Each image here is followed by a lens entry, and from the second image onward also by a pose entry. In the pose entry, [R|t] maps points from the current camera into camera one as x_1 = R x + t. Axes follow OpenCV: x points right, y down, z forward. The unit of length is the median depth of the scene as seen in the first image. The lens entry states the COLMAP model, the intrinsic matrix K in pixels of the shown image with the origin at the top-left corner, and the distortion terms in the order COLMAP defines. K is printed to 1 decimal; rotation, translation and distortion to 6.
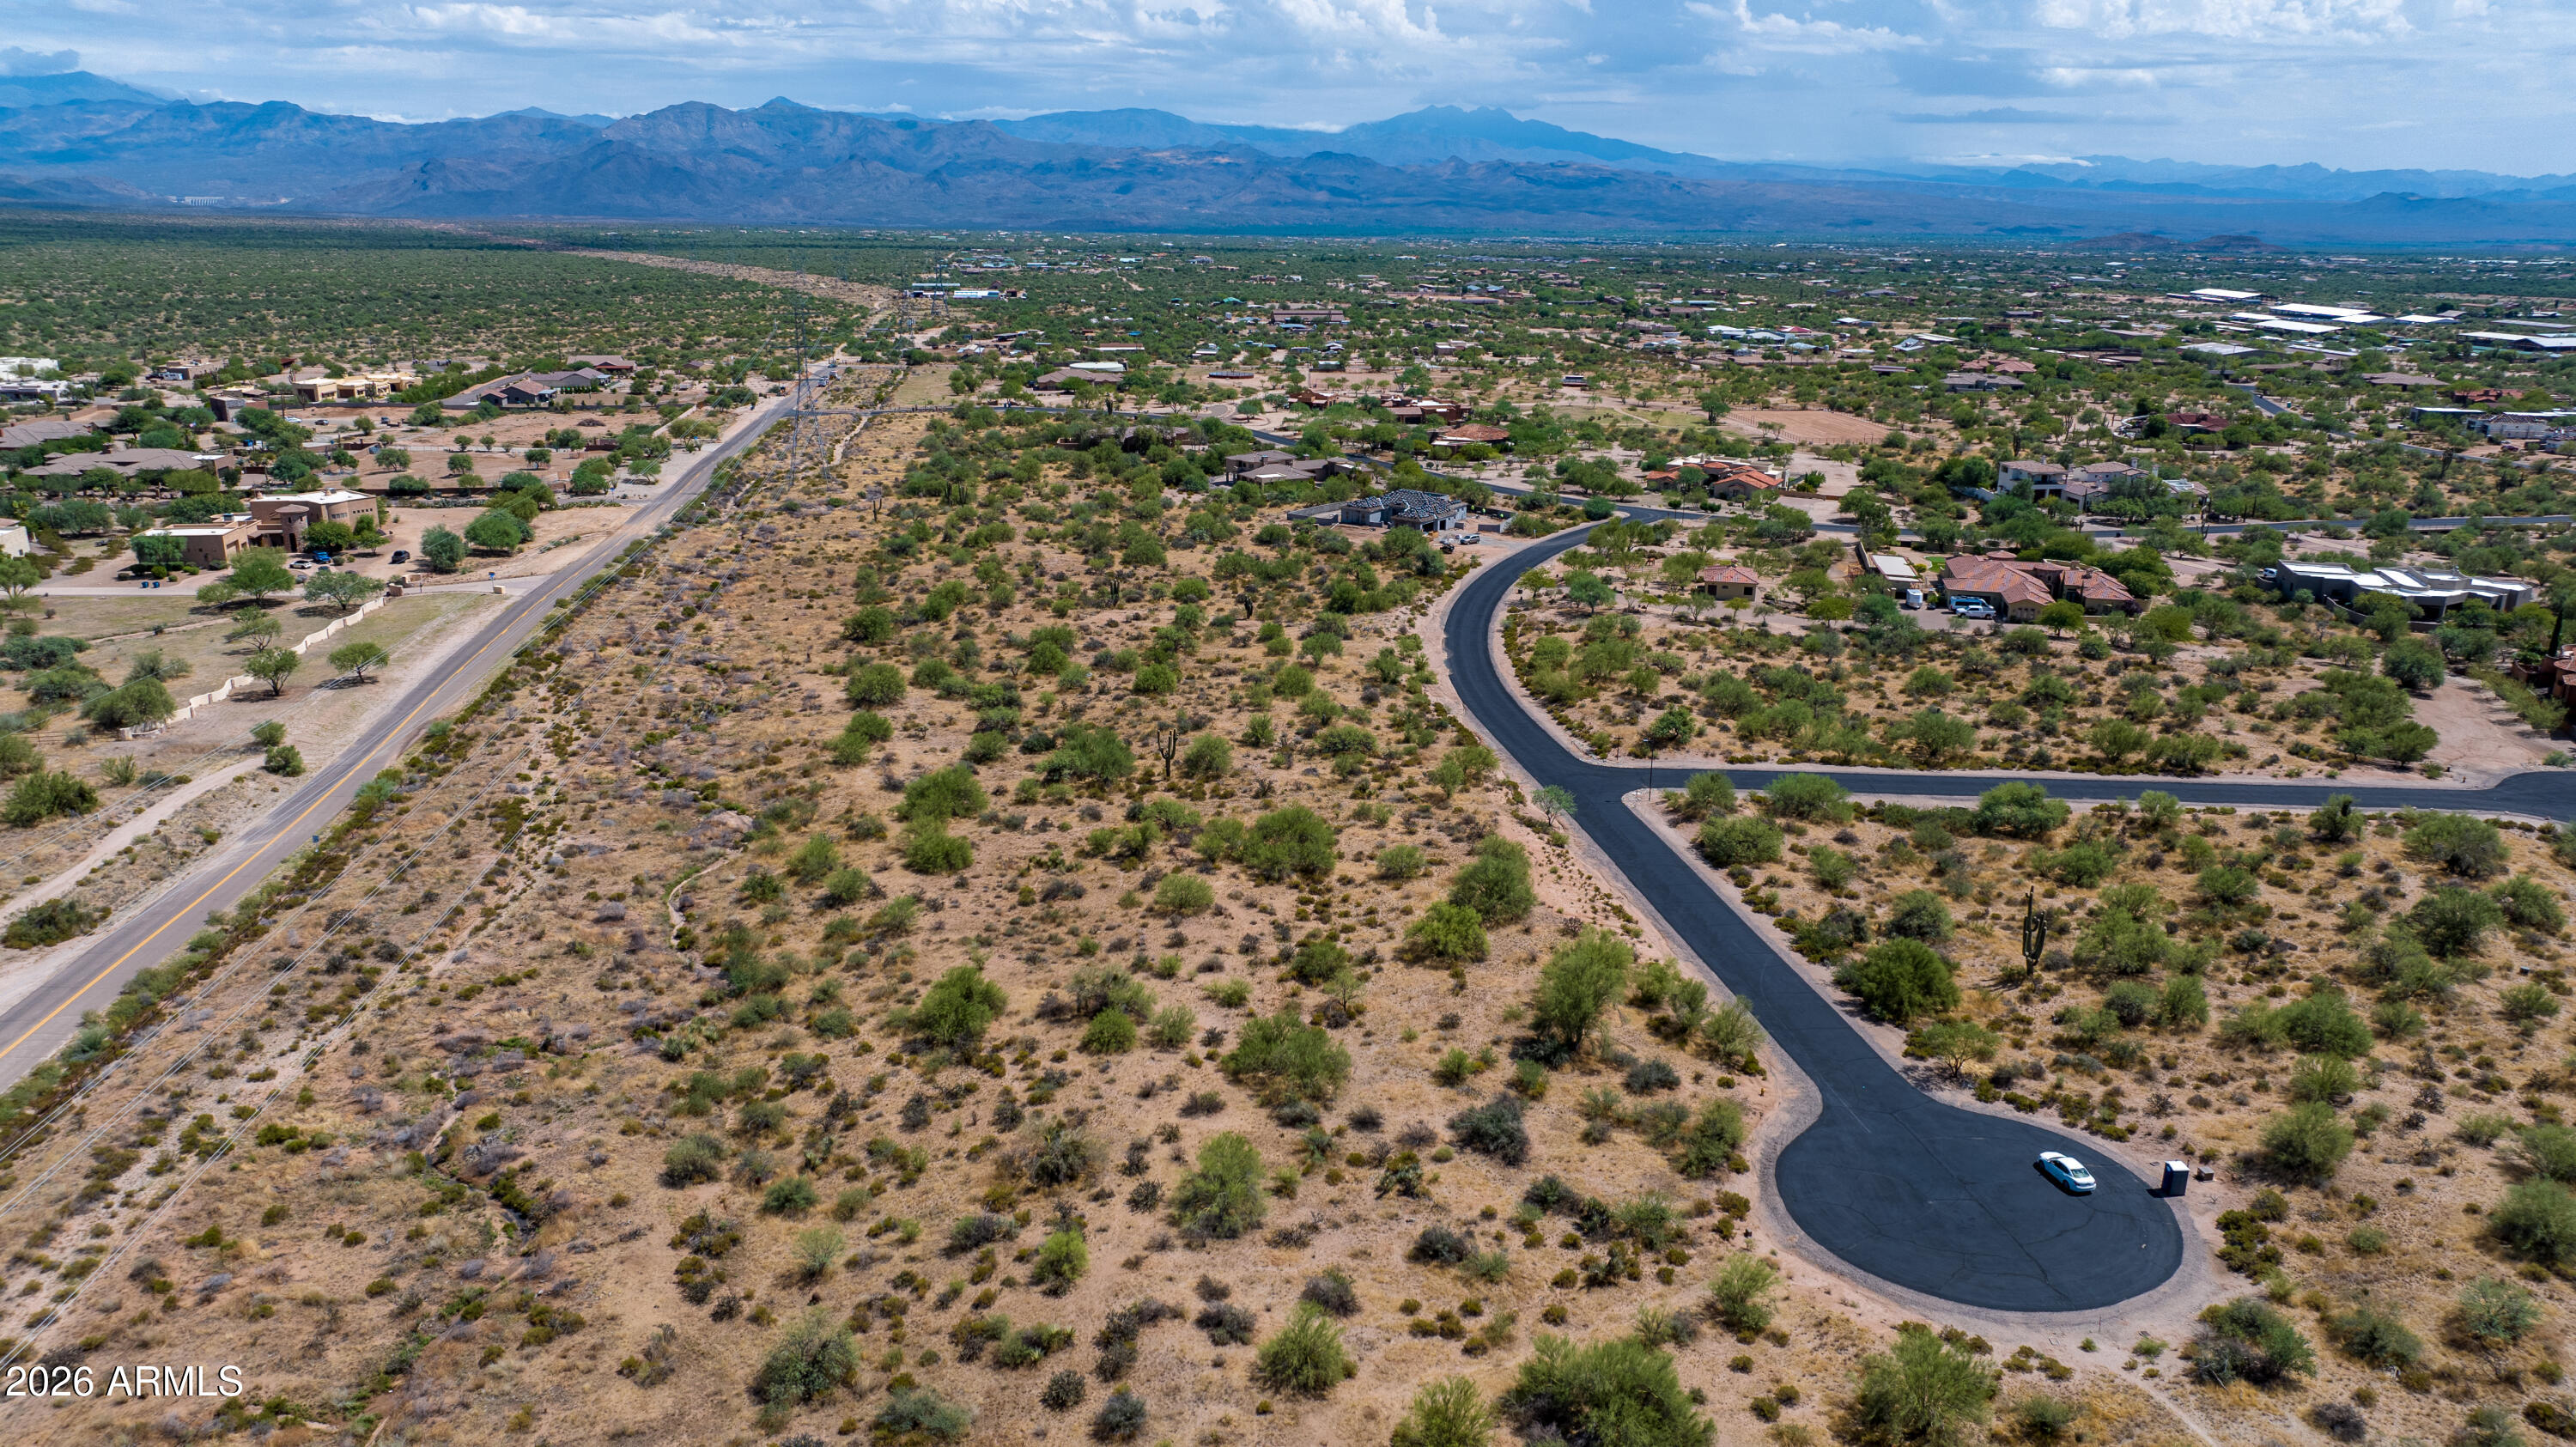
lens RADIAL K [[1813.7, 0, 1298.7], [0, 1813.7, 705.6], [0, 0, 1]] dist [-0.028874, 0.025376]
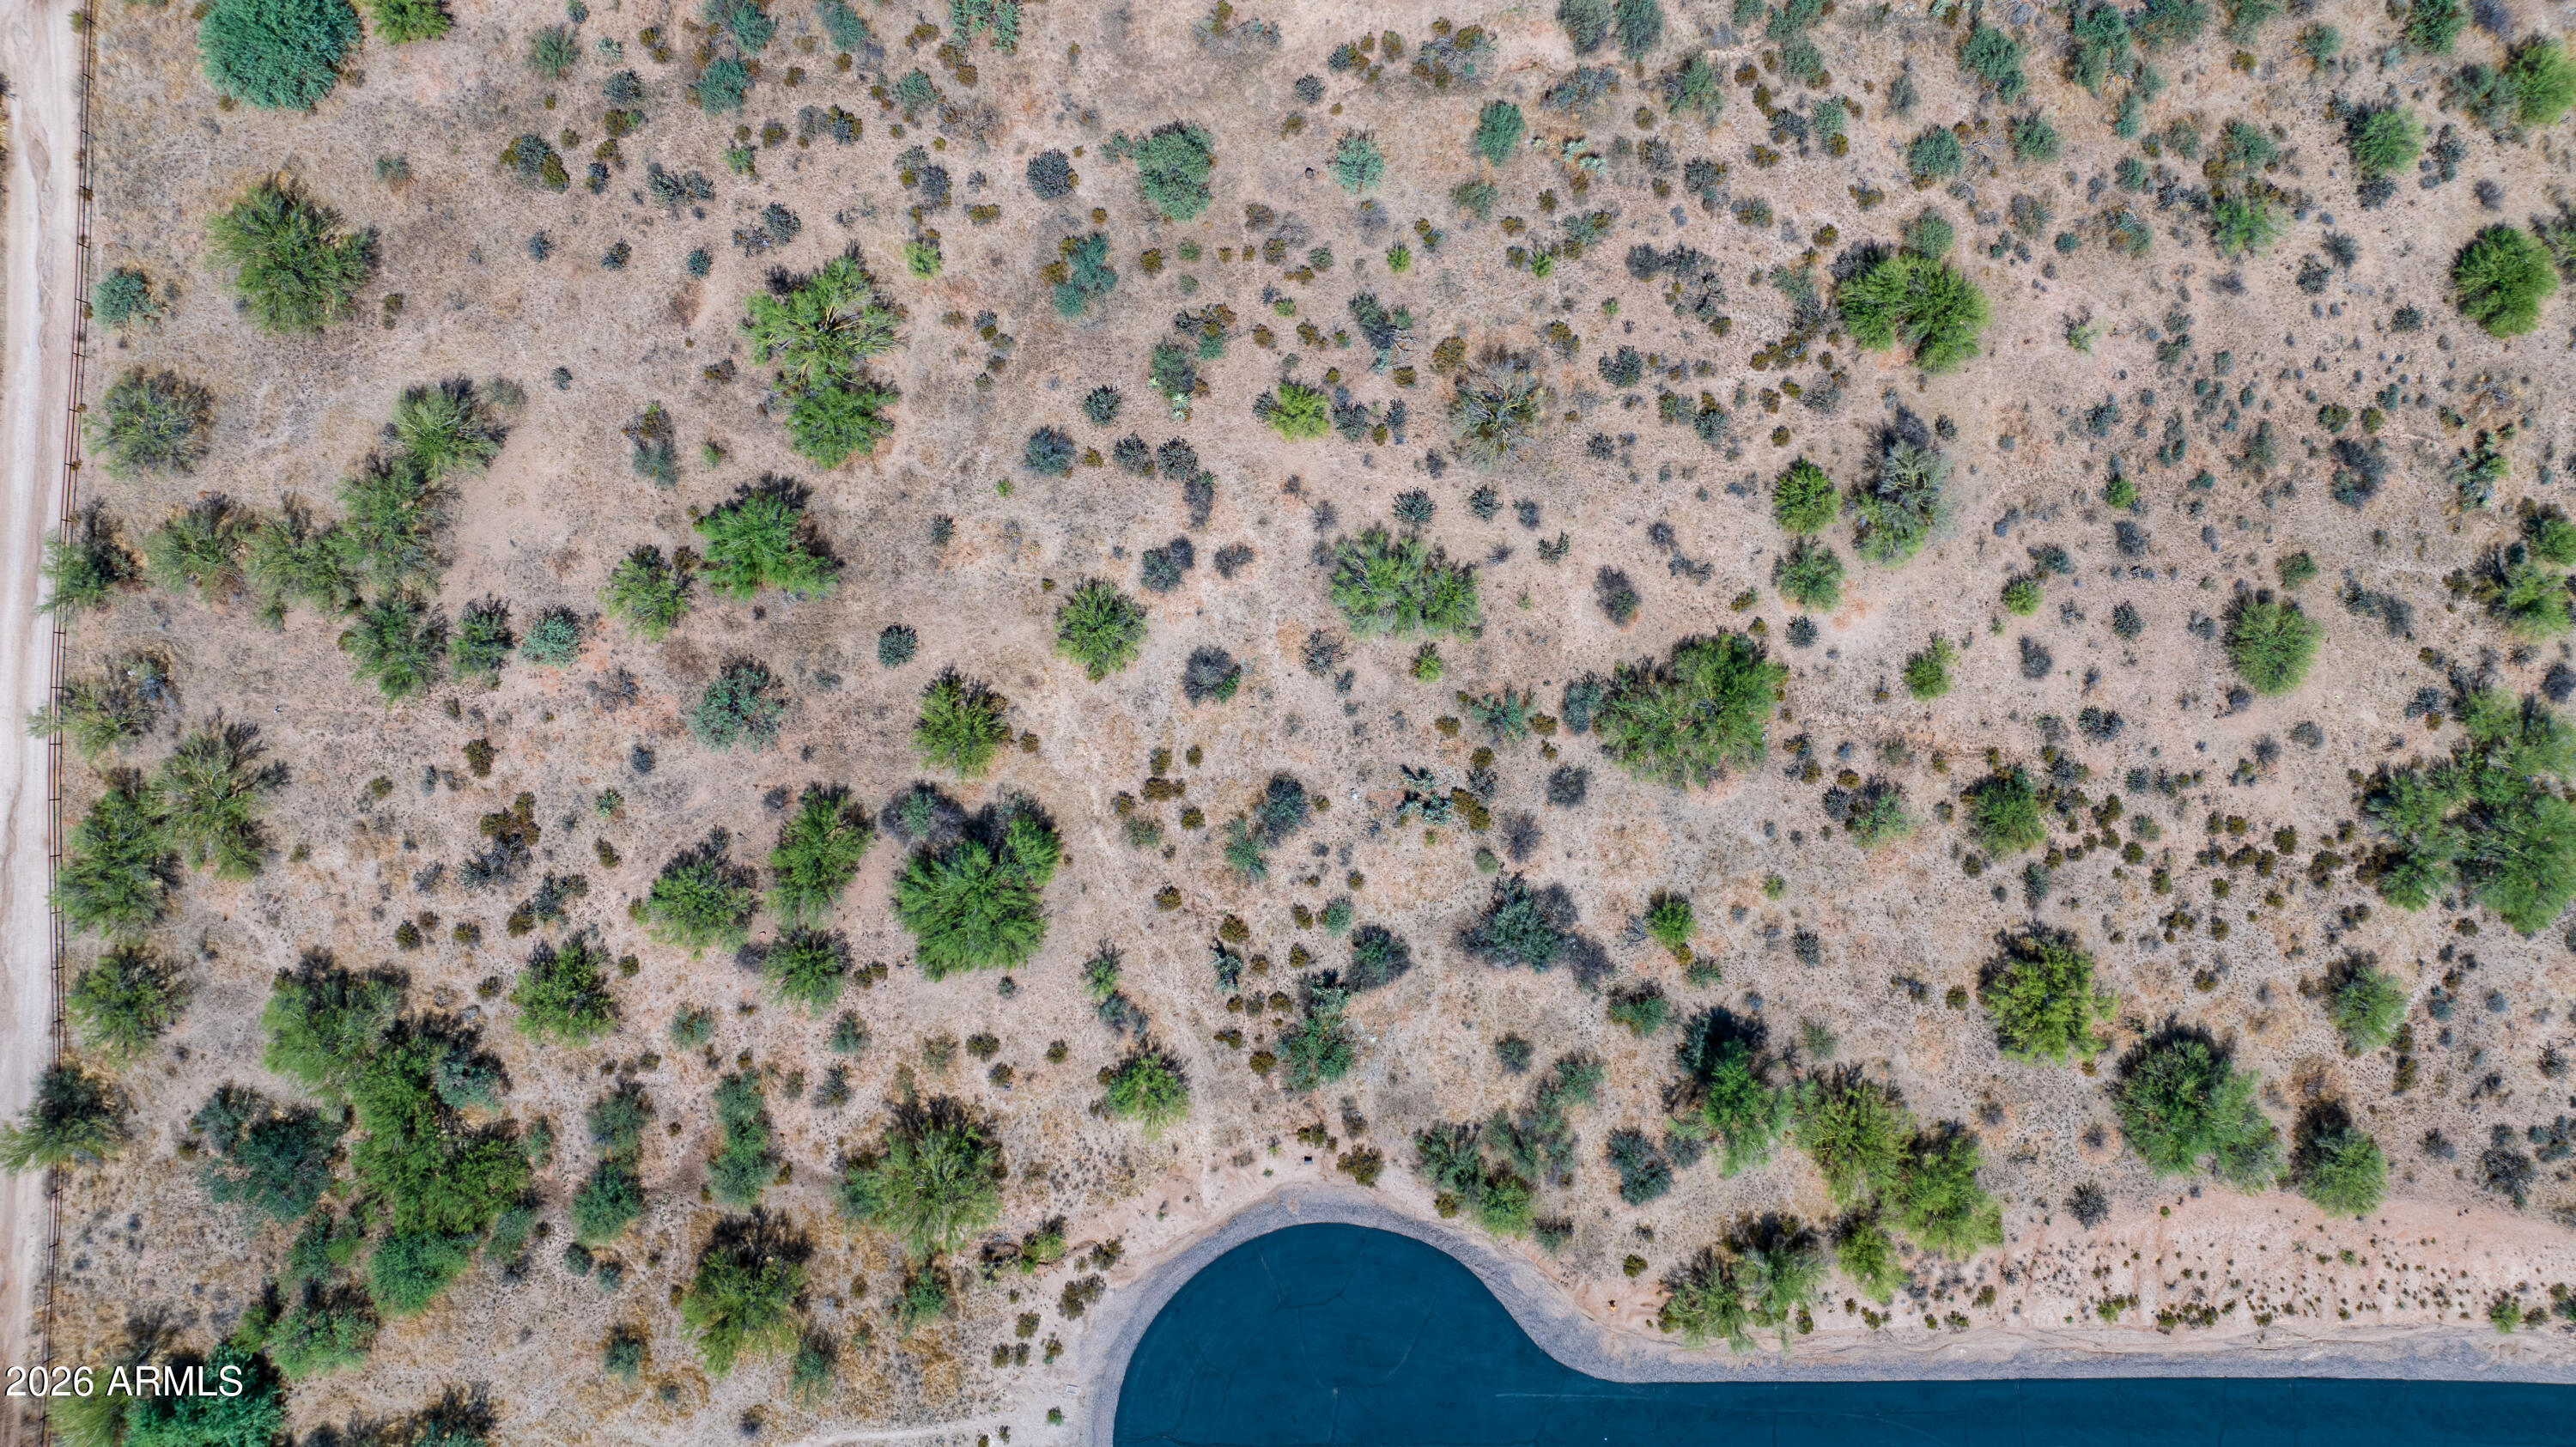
lens RADIAL K [[1813.7, 0, 1271.5], [0, 1813.7, 747.0], [0, 0, 1]] dist [-0.028874, 0.025376]
pose [[-0.163786, 0.985896, -0.034387, 0.067629], [-0.311525, -0.018617, 0.950055, -0.504857], [0.936016, 0.166318, 0.310181, 0.585611]]
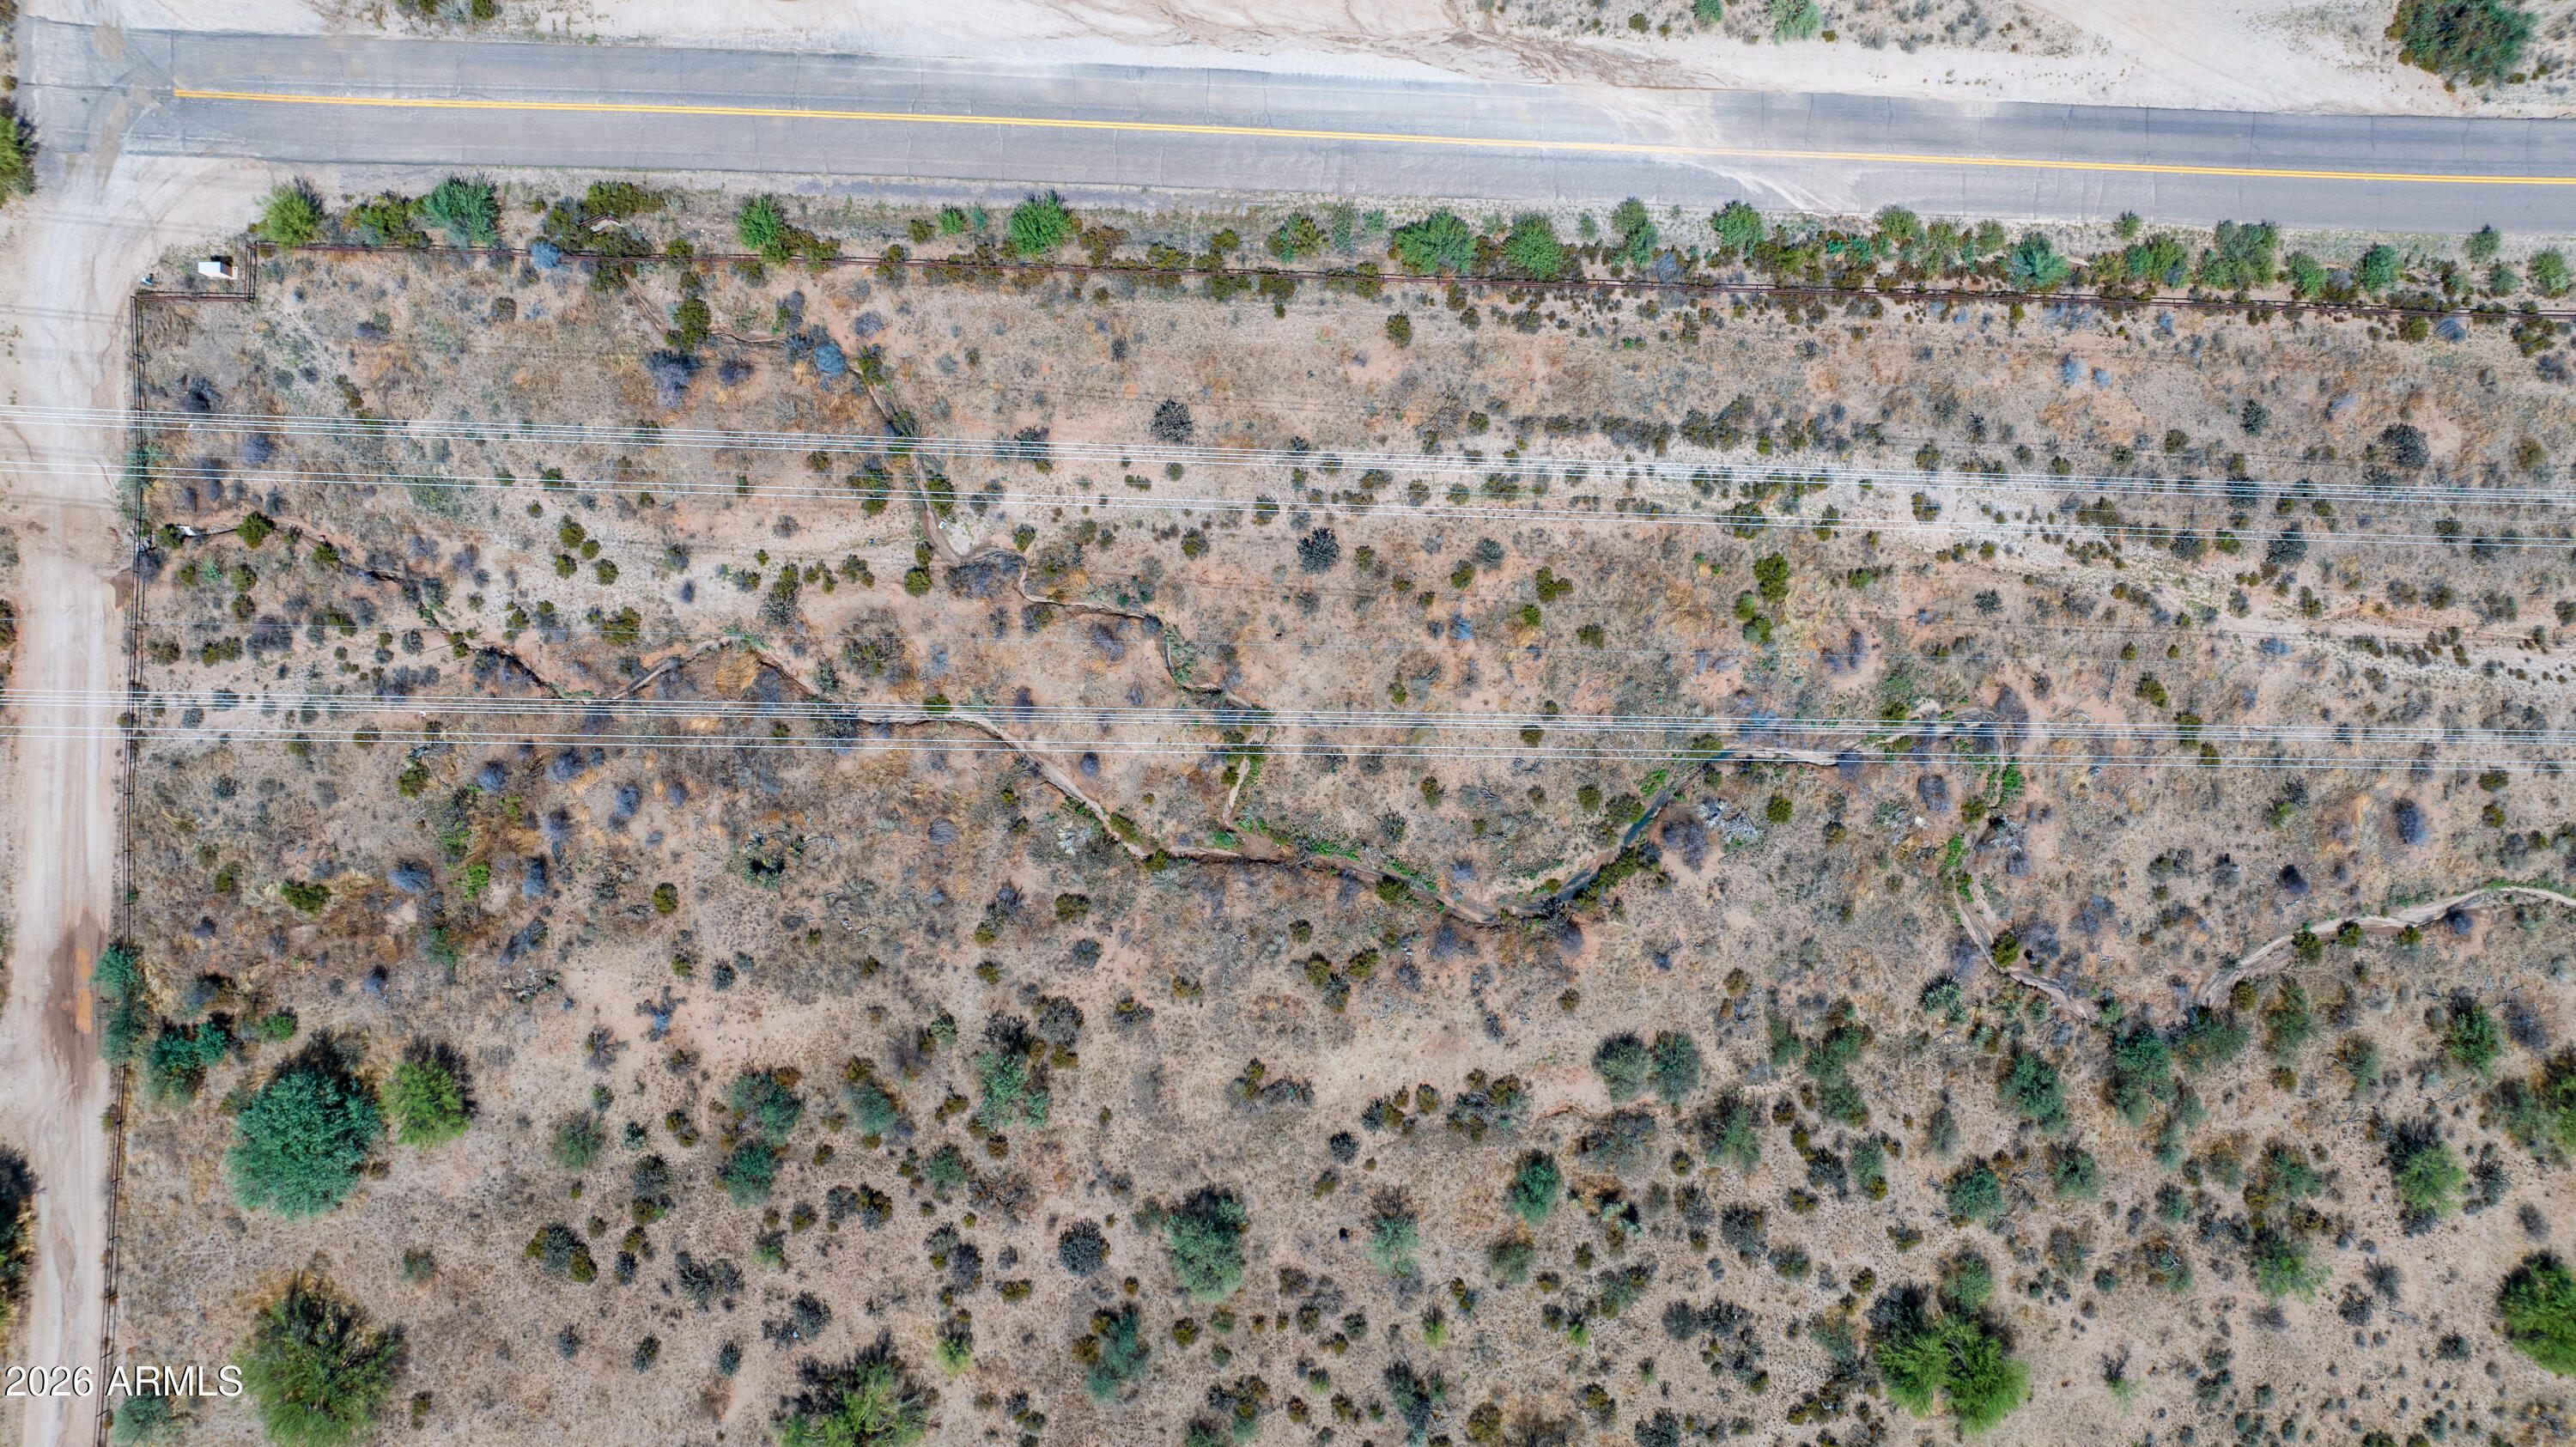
lens RADIAL K [[1813.7, 0, 1272.8], [0, 1813.7, 755.0], [0, 0, 1]] dist [-0.028874, 0.025376]
pose [[-0.161774, 0.986234, -0.034225, -0.395250], [-0.311512, -0.018128, 0.950069, -0.484440], [0.936370, 0.164358, 0.310156, 0.496592]]
